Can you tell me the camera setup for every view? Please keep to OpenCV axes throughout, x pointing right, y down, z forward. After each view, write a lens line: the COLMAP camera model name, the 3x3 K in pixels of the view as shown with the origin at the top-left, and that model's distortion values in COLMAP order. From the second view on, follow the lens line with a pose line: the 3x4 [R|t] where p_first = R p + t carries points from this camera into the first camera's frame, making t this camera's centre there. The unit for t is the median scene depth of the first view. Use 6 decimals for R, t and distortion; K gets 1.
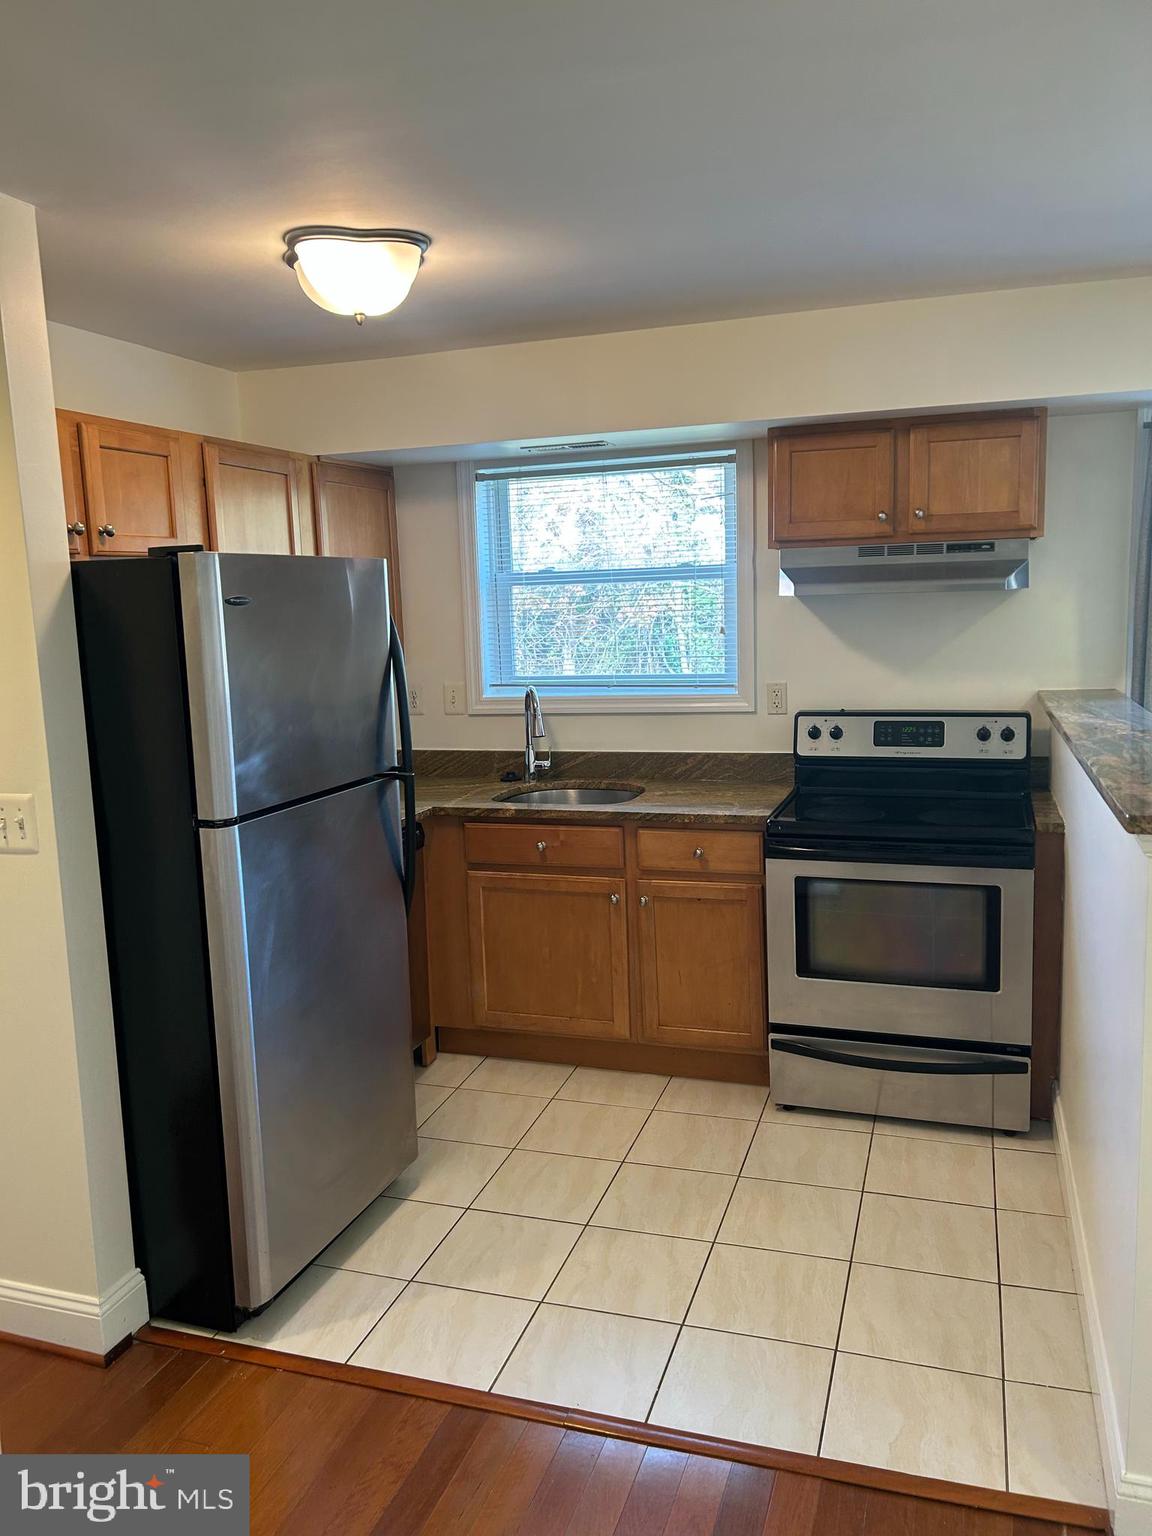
lens RADIAL K [[1177.1, 0, 576.0], [0, 1177.1, 768.0], [0, 0, 1]] dist [0.064703, 0.000281]
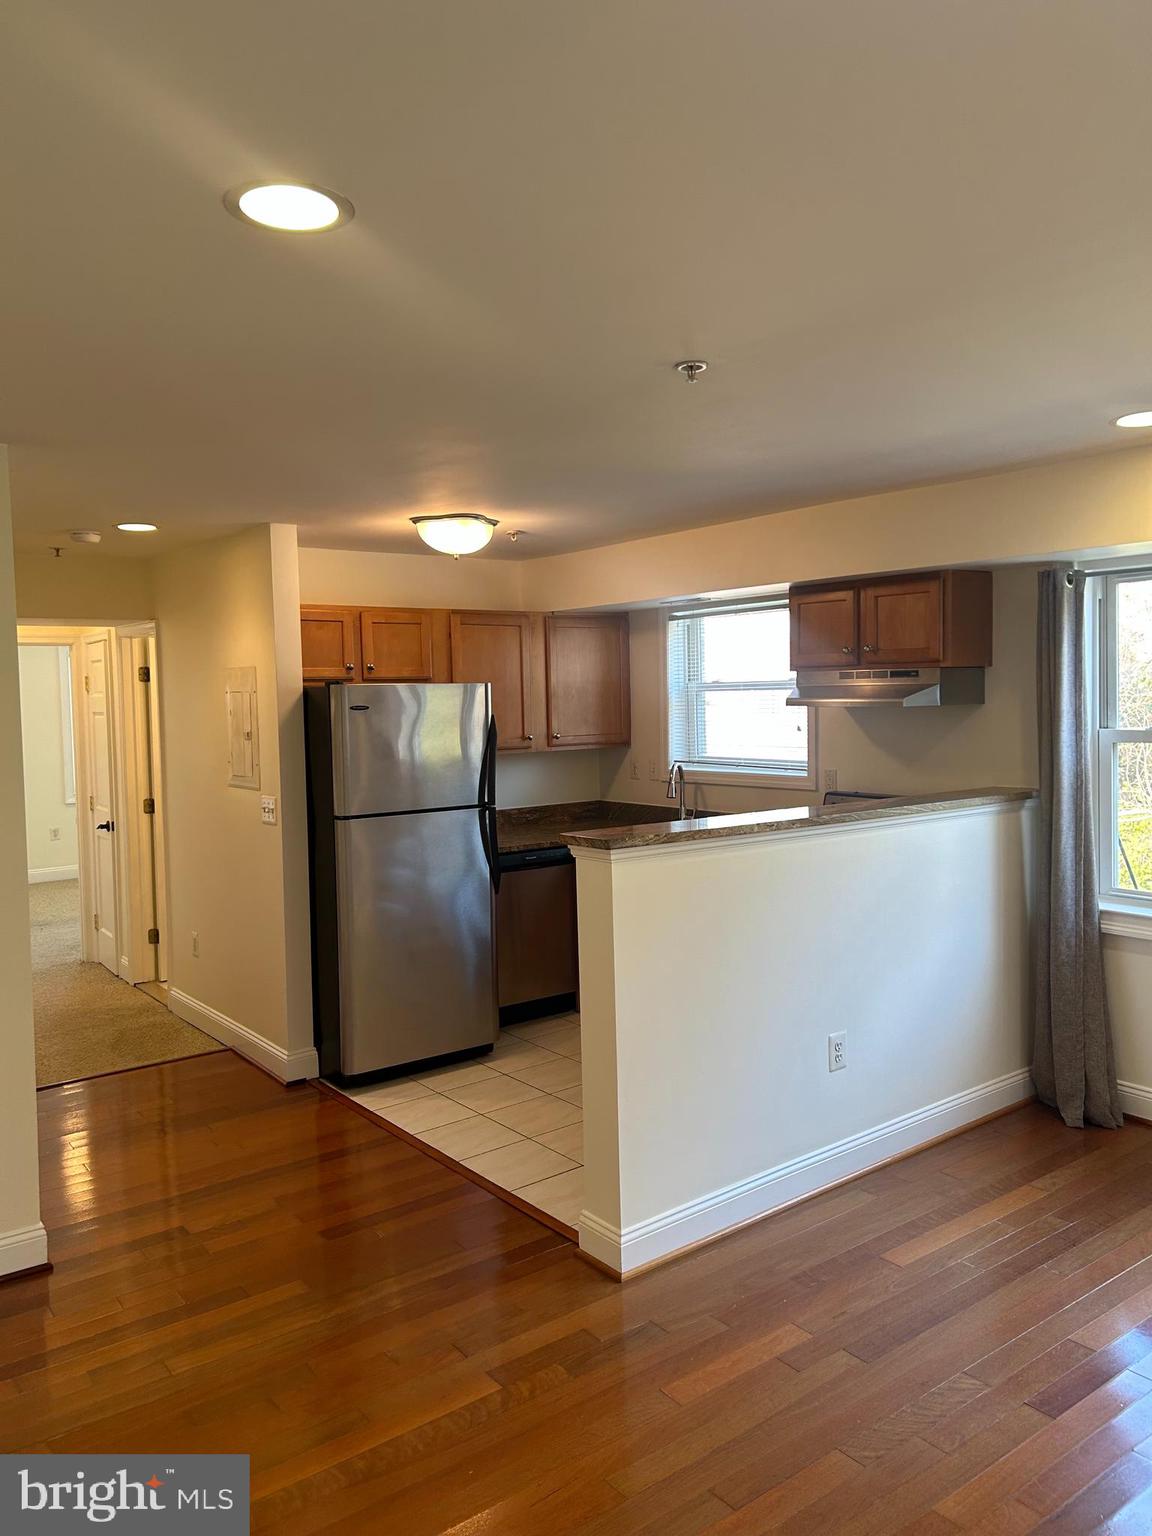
lens RADIAL K [[1145.4, 0, 576.0], [0, 1145.4, 768.0], [0, 0, 1]] dist [0.153305, 0.001312]
pose [[0.823157, 0.053974, -0.565243, 0.789204], [-0.089827, 0.995315, -0.035773, -0.002122], [0.560663, 0.080221, 0.824149, -0.270642]]
